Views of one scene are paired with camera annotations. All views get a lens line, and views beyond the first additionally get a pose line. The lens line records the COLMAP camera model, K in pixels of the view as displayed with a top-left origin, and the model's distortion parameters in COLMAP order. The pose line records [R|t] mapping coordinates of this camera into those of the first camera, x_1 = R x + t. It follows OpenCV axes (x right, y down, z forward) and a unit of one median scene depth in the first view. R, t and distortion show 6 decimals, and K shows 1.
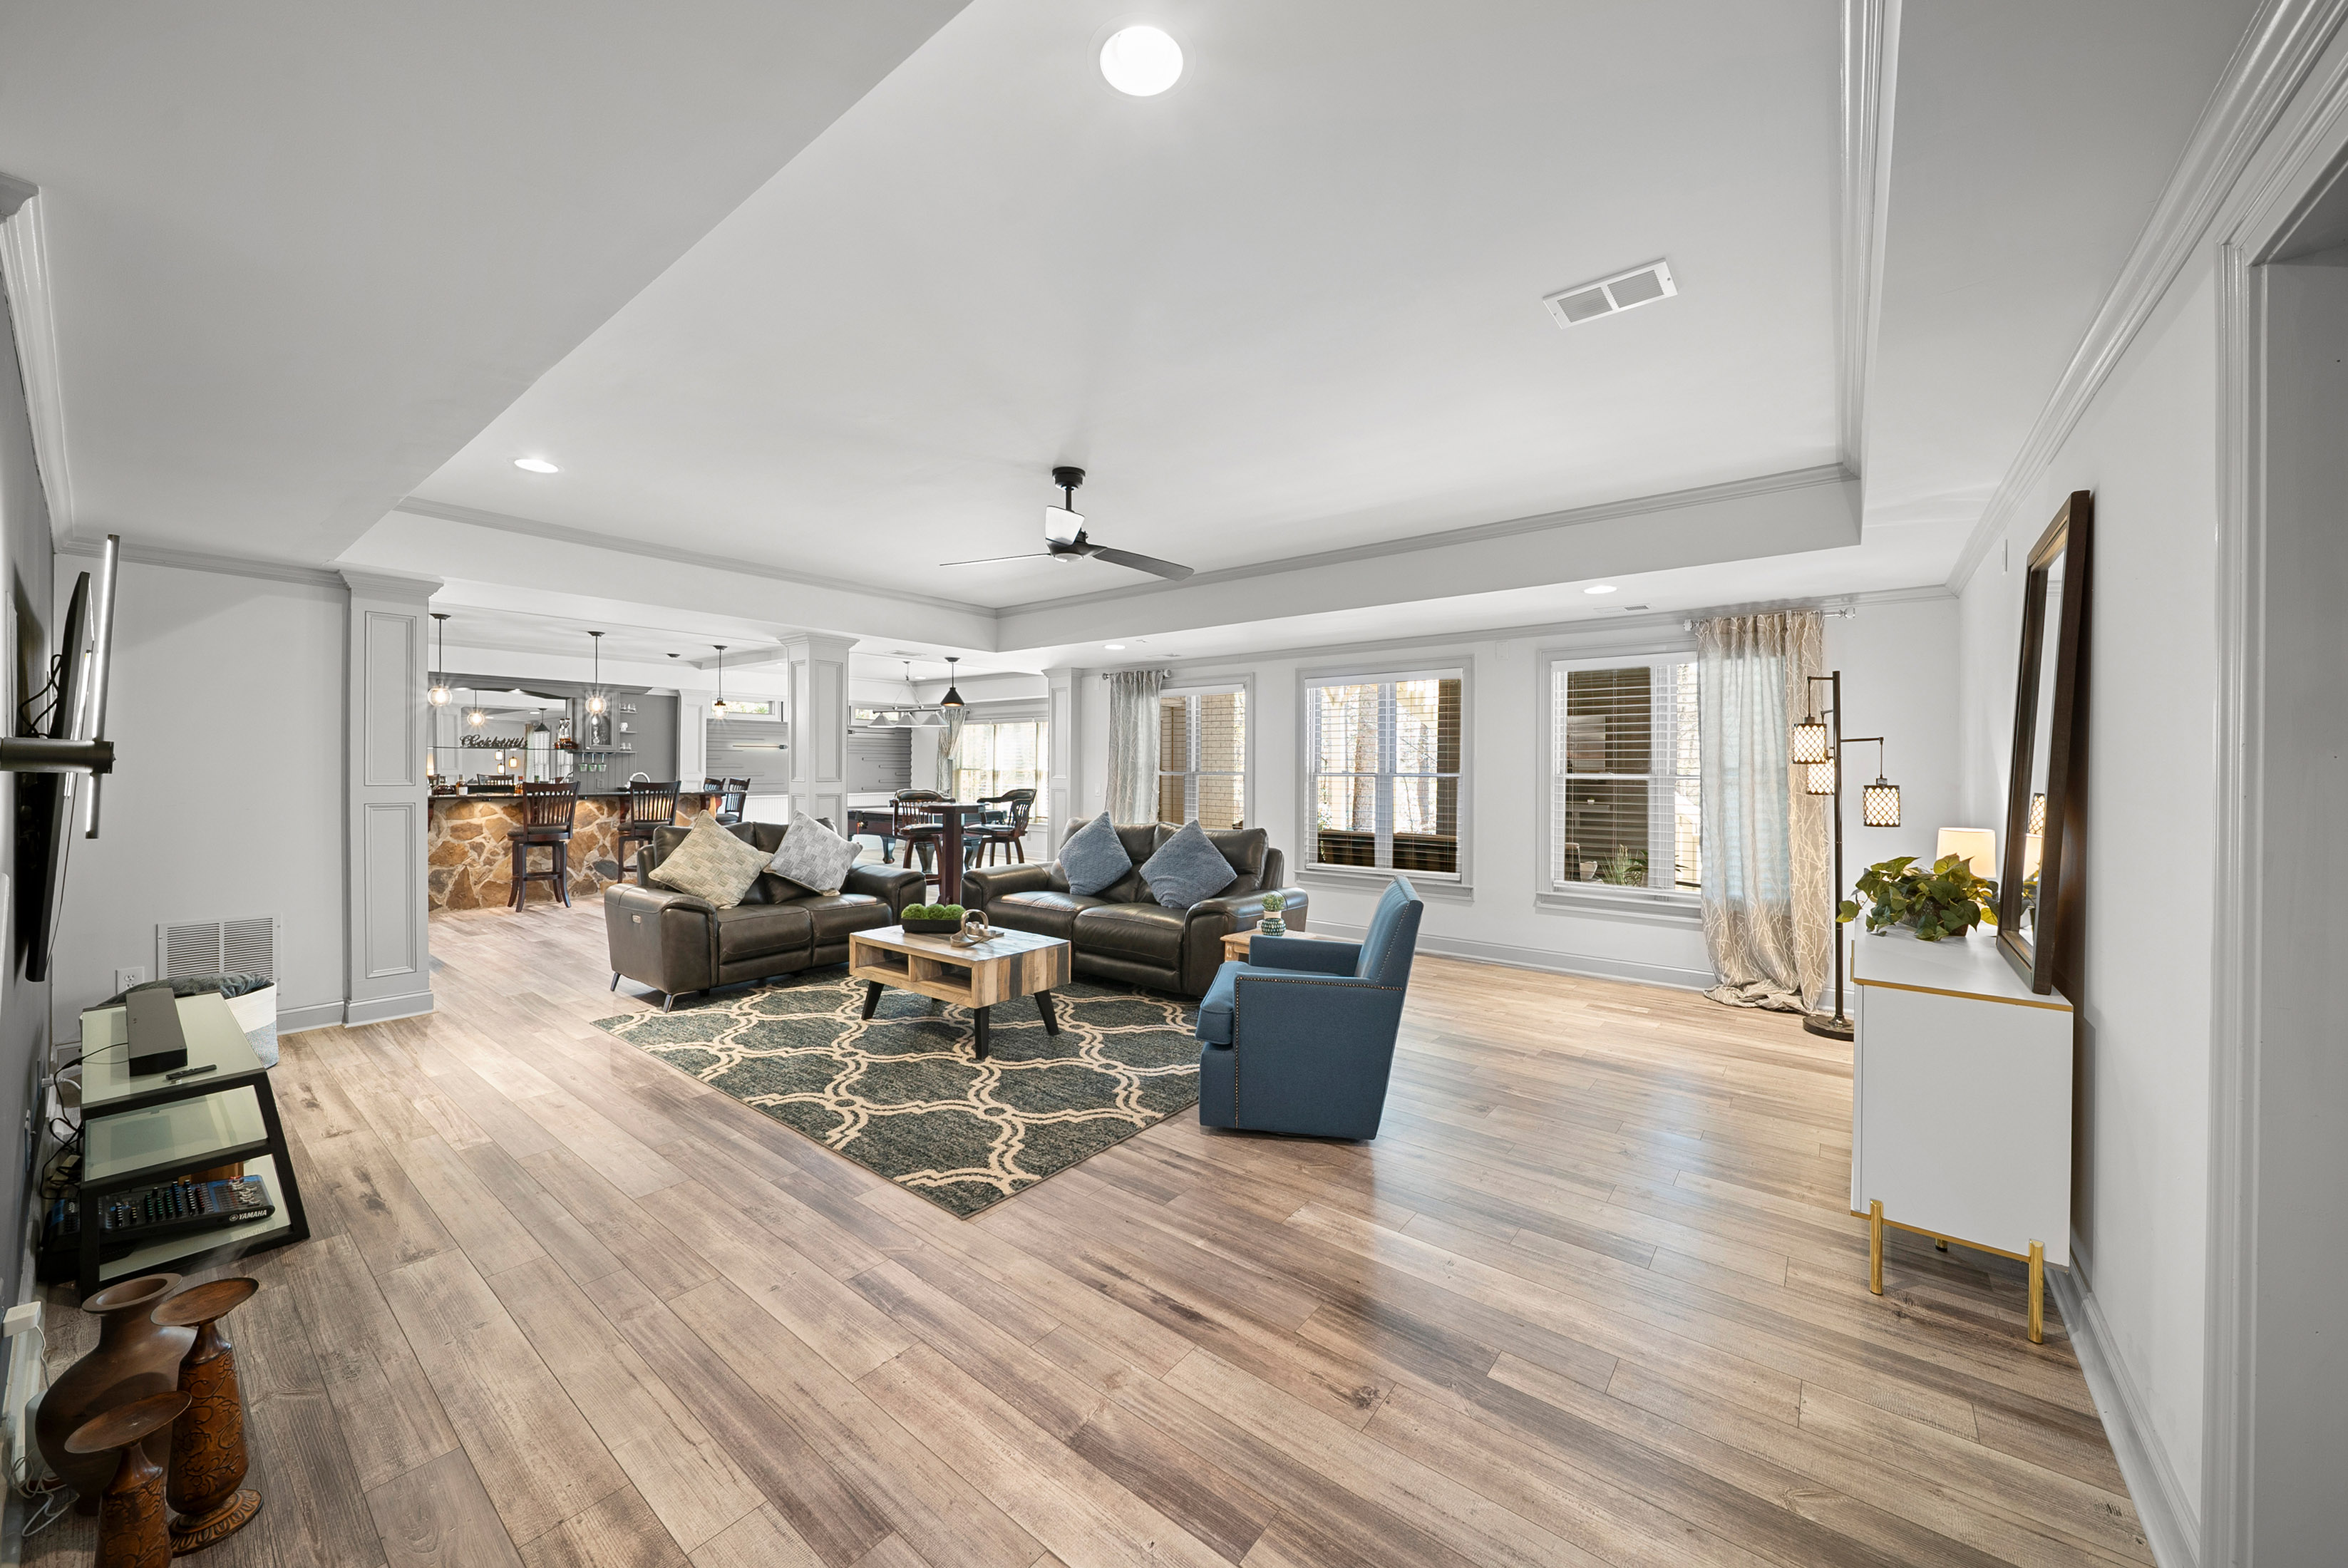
lens RADIAL K [[849.3, 0, 1170.3], [0, 849.3, 773.6], [0, 0, 1]] dist [-0.000006, -0.000062]
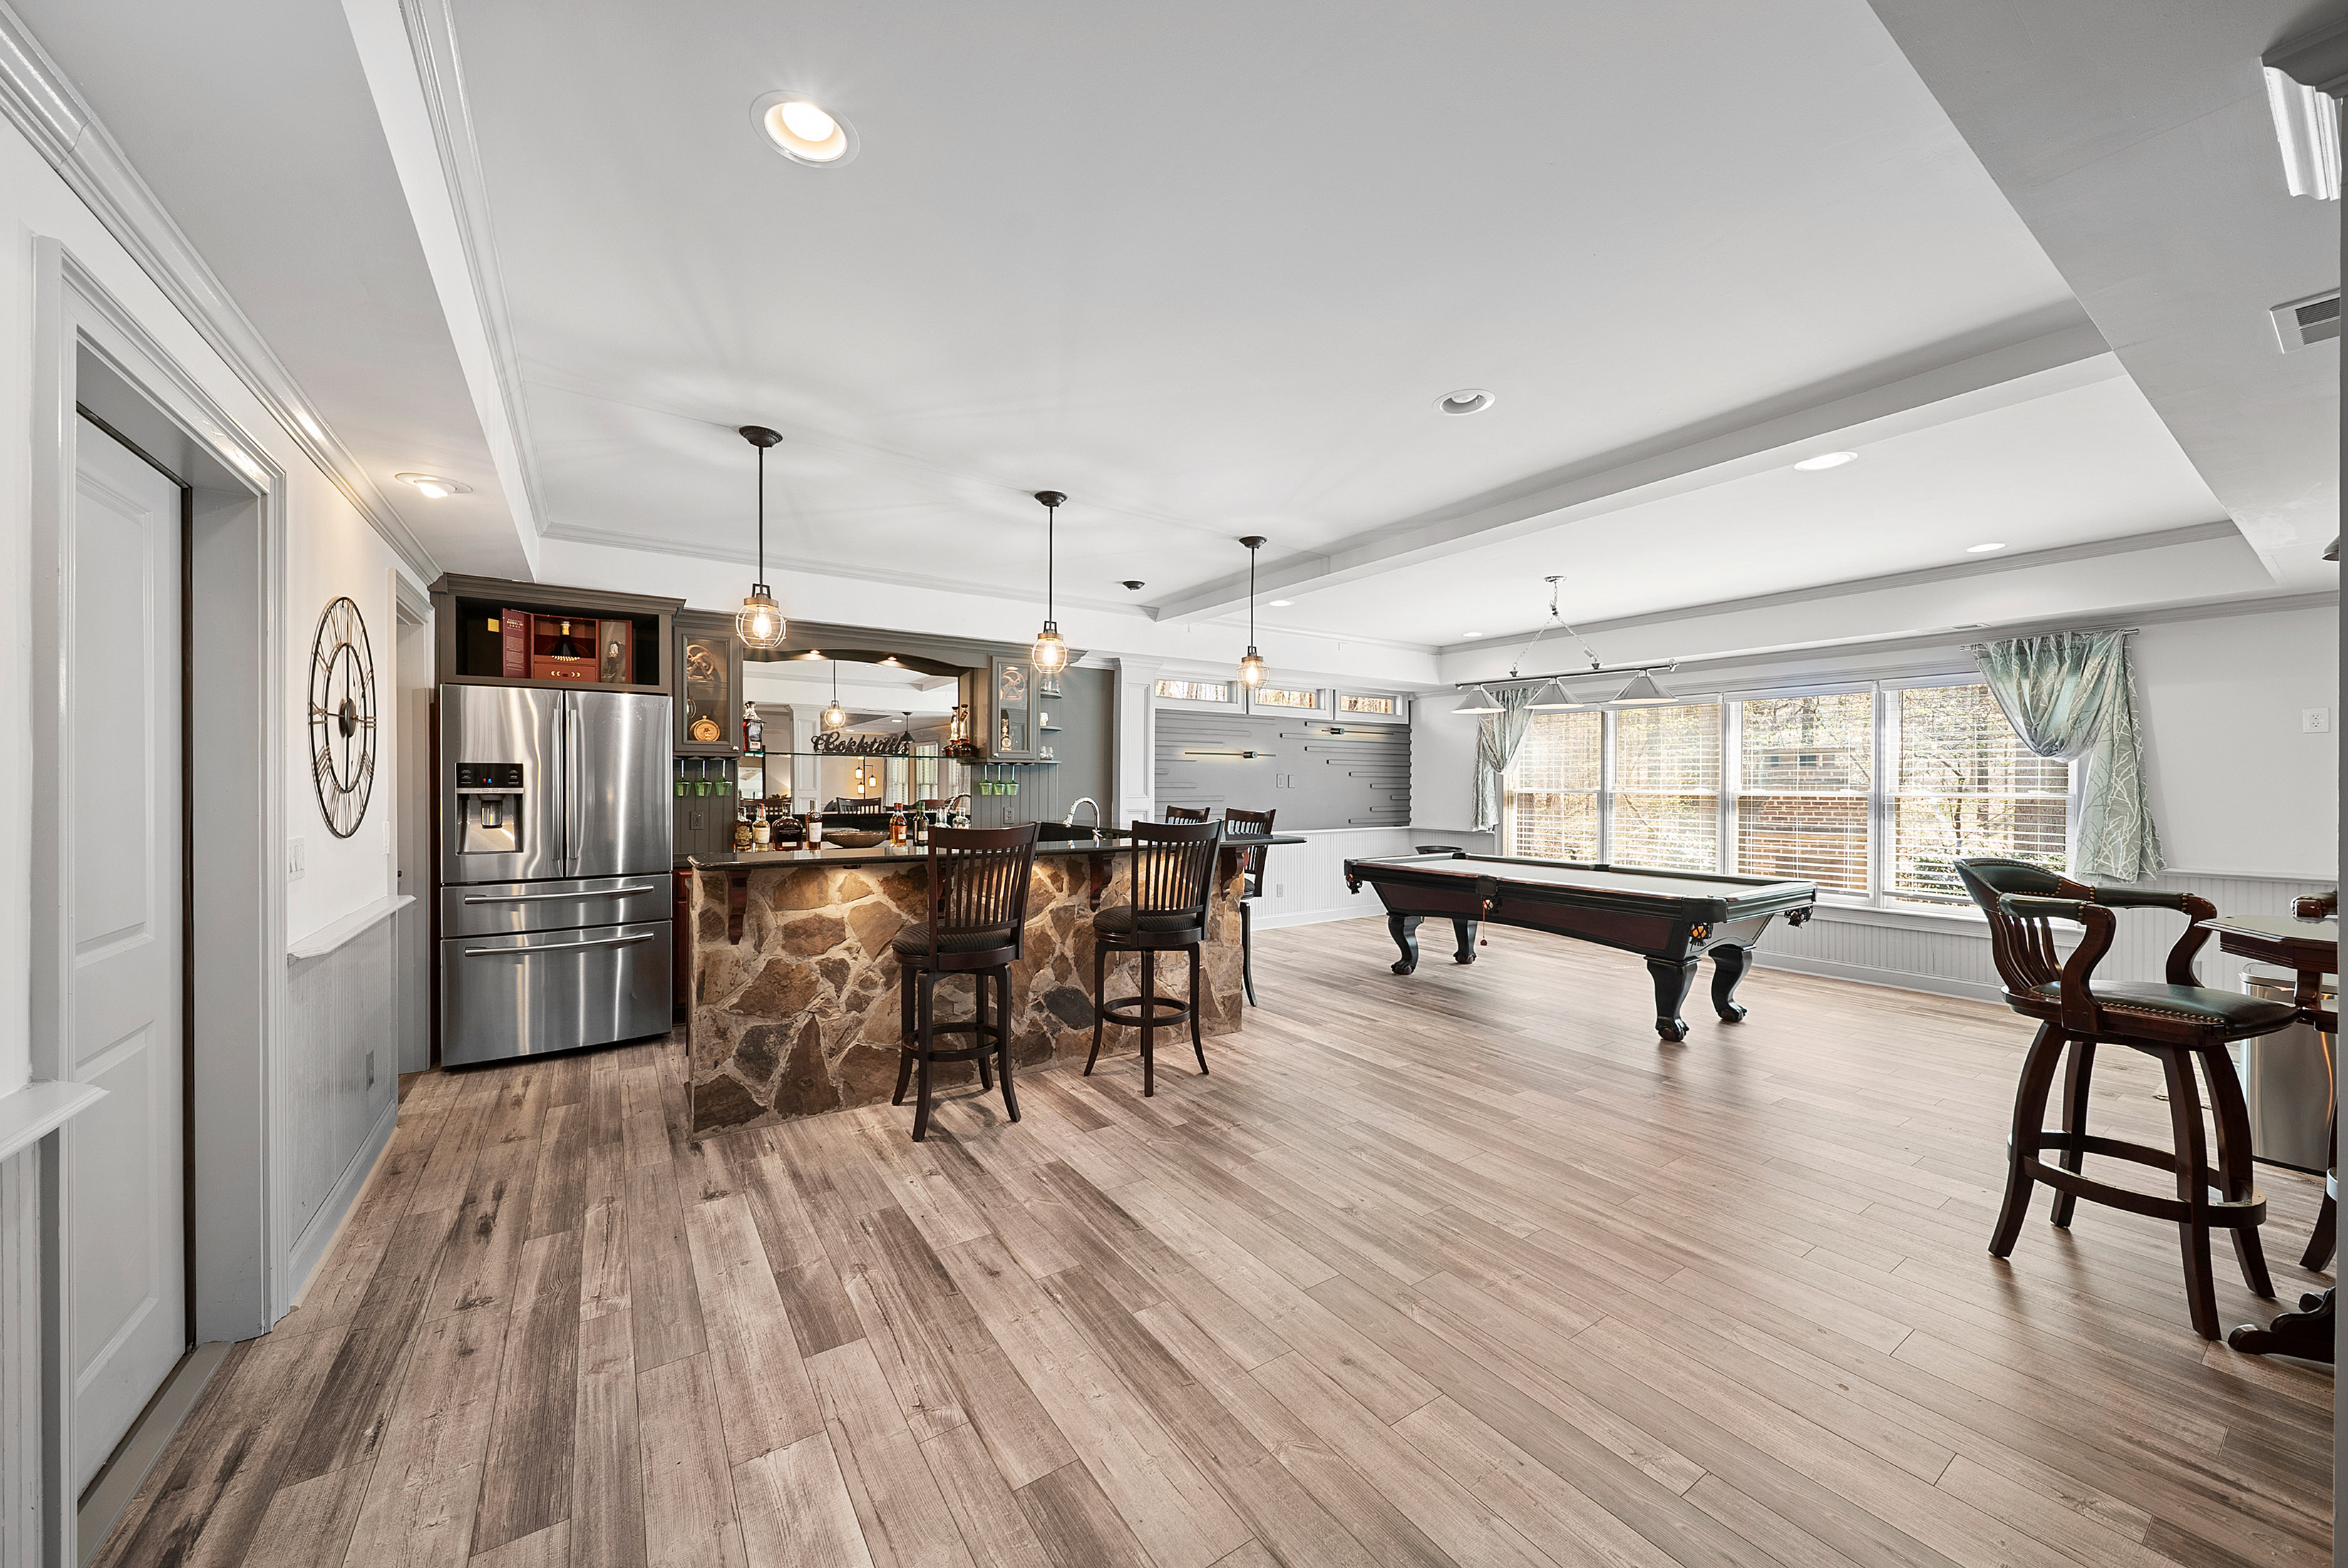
lens RADIAL K [[845.9, 0, 1181.0], [0, 845.9, 798.2], [0, 0, 1]] dist [0.000611, -0.002102]
pose [[0.955916, 0.003287, -0.293622, -0.470814], [-0.001562, 0.999980, 0.006109, -0.005008], [0.293637, -0.005381, 0.955902, 0.578622]]
